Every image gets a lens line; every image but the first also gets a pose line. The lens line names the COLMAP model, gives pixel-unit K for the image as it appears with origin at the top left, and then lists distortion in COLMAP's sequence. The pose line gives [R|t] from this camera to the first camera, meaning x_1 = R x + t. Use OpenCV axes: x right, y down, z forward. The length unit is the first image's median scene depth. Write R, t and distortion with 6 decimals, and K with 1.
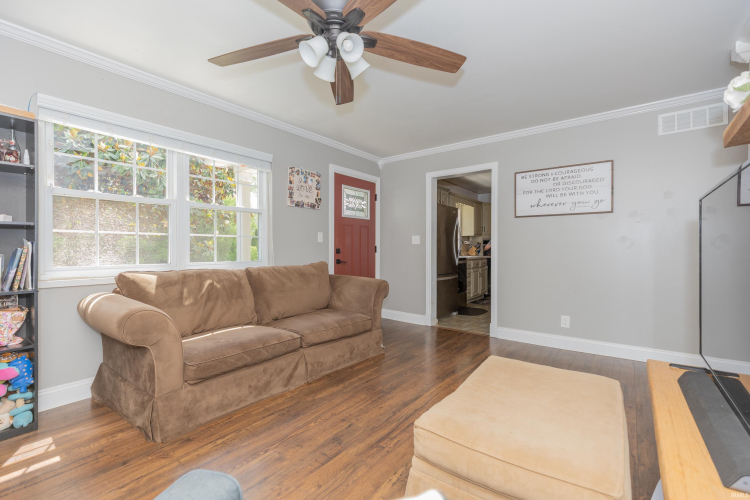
lens RADIAL K [[336.5, 0, 368.6], [0, 336.5, 249.1], [0, 0, 1]] dist [0.007539, 0.000306]
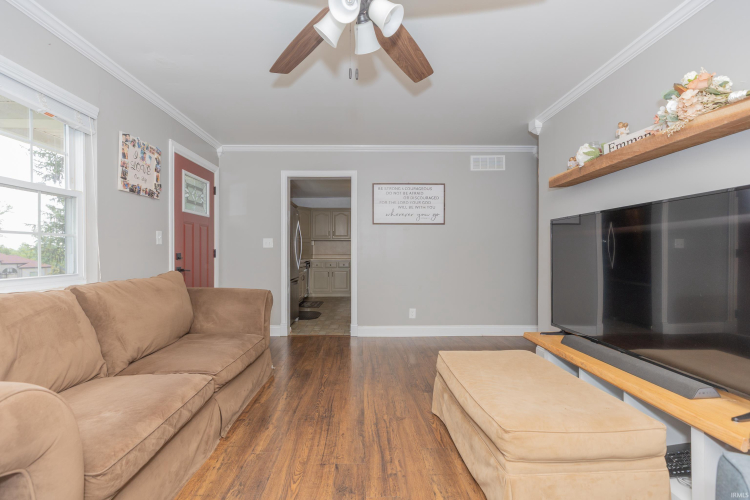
lens RADIAL K [[336.5, 0, 372.2], [0, 336.5, 251.8], [0, 0, 1]] dist [0.007539, 0.000306]
pose [[0.776182, -0.002545, 0.630504, -0.269679], [0.001999, 0.999997, 0.001576, -0.005540], [-0.630506, 0.000037, 0.776184, 0.156607]]
